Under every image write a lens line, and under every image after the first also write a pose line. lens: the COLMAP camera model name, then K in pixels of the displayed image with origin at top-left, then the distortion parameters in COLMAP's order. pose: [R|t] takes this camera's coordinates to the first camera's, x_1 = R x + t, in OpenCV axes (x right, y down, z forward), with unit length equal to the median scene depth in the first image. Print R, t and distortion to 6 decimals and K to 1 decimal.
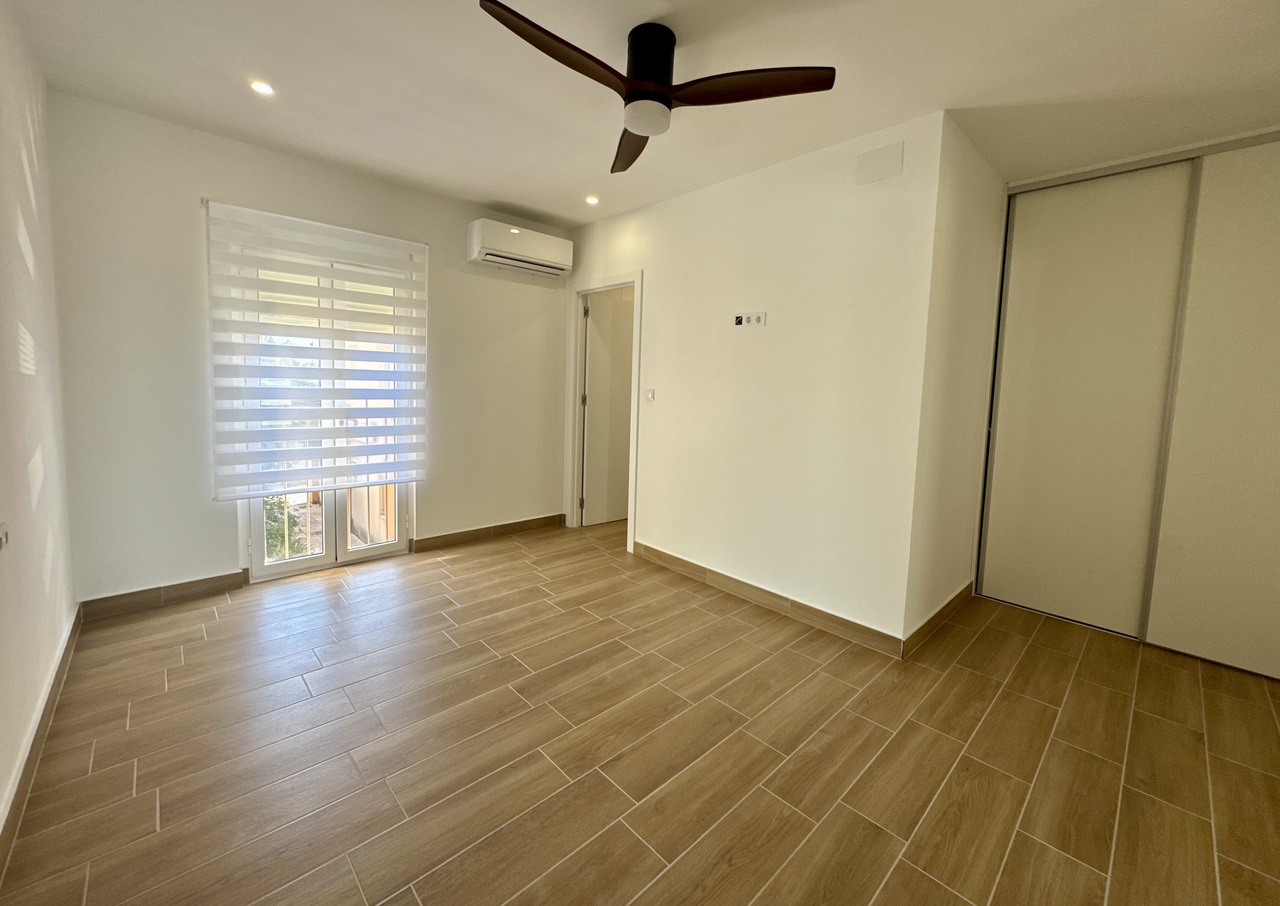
lens RADIAL K [[518.3, 0, 644.0], [0, 518.3, 435.9], [0, 0, 1]] dist [0.007603, -0.000395]
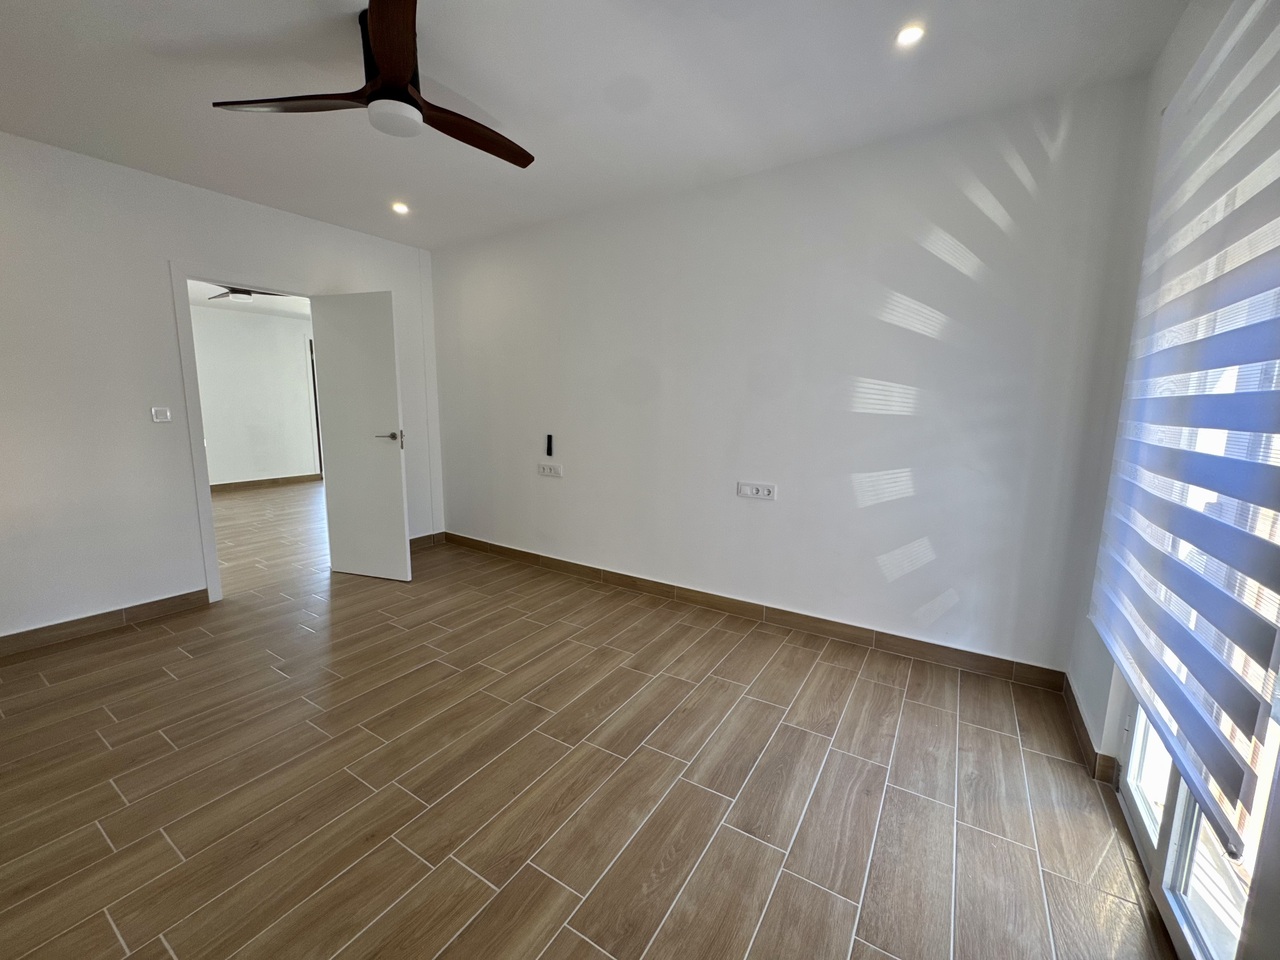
lens RADIAL K [[509.2, 0, 644.6], [0, 509.2, 476.9], [0, 0, 1]] dist [-0.003019, 0.000231]
pose [[-0.968948, -0.005904, -0.247193, -0.171082], [-0.063241, 0.972381, 0.224669, -0.178700], [0.239040, 0.233325, -0.942560, 1.728555]]
